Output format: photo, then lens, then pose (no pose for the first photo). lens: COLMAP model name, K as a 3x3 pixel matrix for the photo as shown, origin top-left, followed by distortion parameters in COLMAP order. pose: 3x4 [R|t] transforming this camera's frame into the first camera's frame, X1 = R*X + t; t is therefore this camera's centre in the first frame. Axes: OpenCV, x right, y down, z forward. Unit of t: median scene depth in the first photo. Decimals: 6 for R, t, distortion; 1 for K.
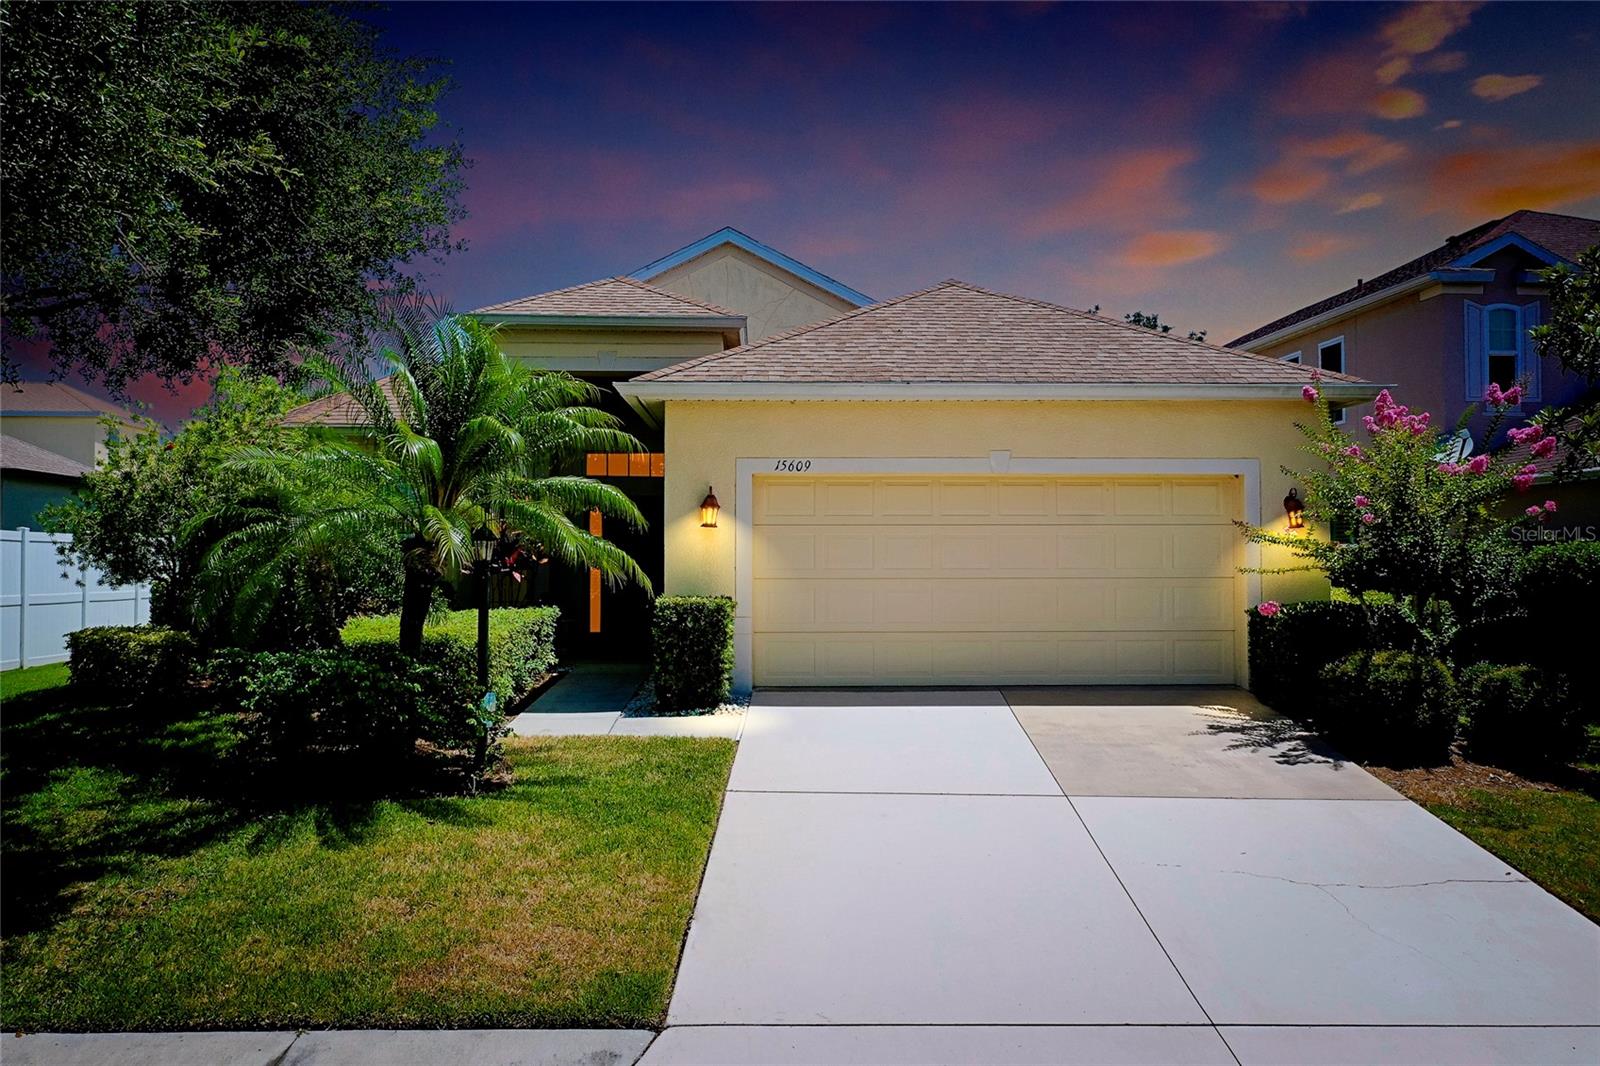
lens RADIAL K [[1163.8, 0, 800.0], [0, 1163.8, 533.0], [0, 0, 1]] dist [-0.010216, -0.003365]
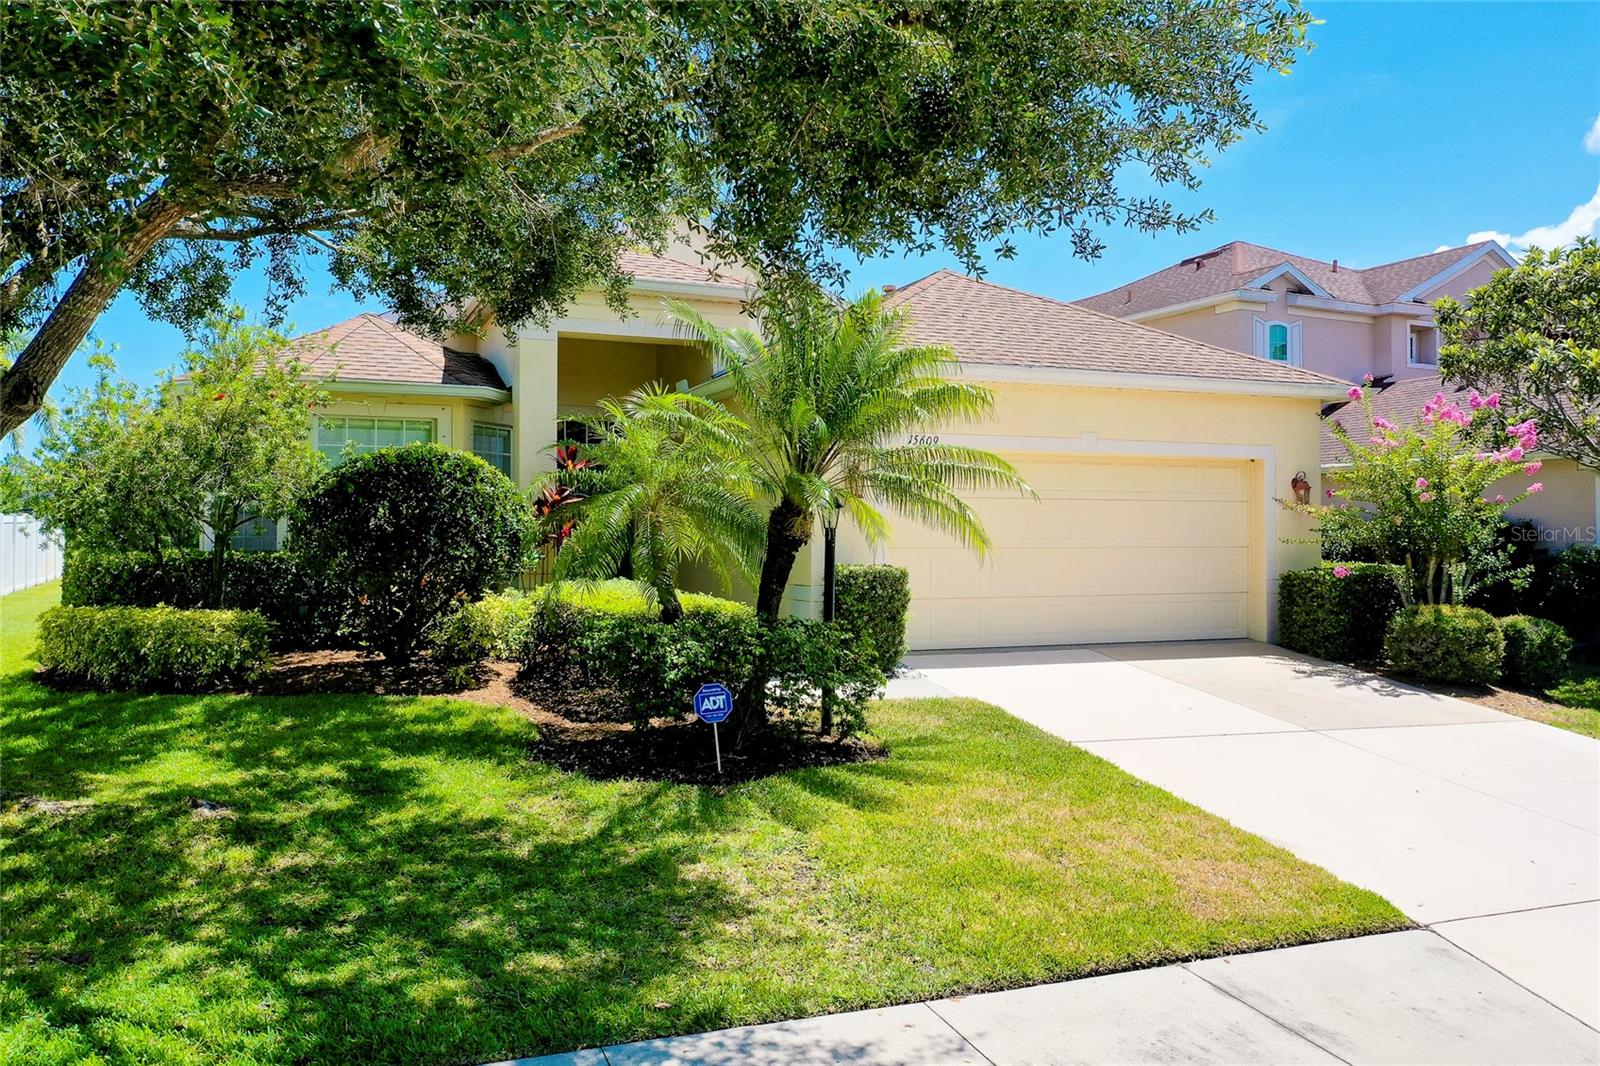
lens RADIAL K [[1163.8, 0, 800.0], [0, 1163.8, 533.0], [0, 0, 1]] dist [-0.010216, -0.003365]
pose [[0.941601, 0.006433, 0.336670, -0.459120], [-0.014856, 0.999638, 0.022450, 0.004361], [-0.336404, -0.026140, 0.941355, 0.048838]]
